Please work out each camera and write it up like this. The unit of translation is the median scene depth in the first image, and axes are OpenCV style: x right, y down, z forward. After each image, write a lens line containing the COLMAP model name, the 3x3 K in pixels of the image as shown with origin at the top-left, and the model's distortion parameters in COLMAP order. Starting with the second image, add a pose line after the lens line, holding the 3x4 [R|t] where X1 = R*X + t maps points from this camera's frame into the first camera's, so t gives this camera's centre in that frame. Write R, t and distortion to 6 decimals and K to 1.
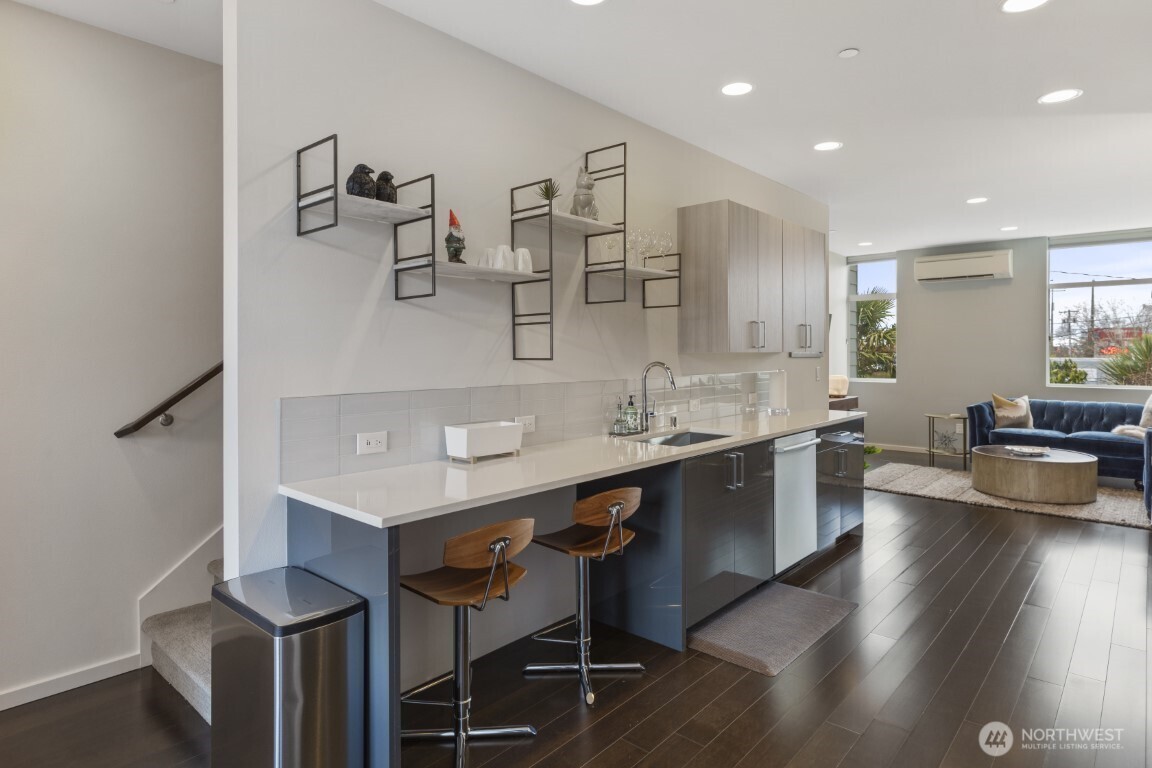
lens RADIAL K [[640.2, 0, 576.3], [0, 640.2, 358.6], [0, 0, 1]] dist [0.000230, 0.000336]
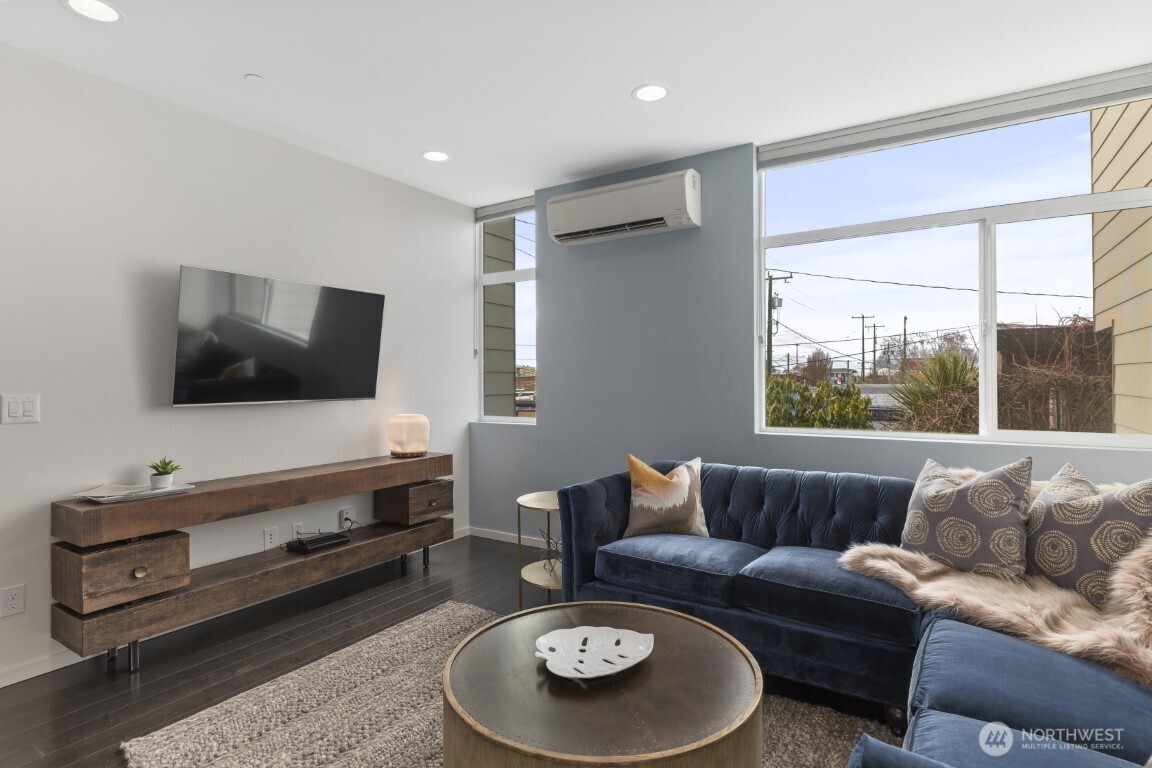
lens RADIAL K [[588.8, 0, 576.0], [0, 588.8, 384.0], [0, 0, 1]] dist [-0.000767, -0.000059]
pose [[0.986552, -0.005448, 0.163358, 0.545193], [0.006407, 0.999965, -0.005347, 0.005235], [-0.163323, 0.006321, 0.986552, 0.588888]]
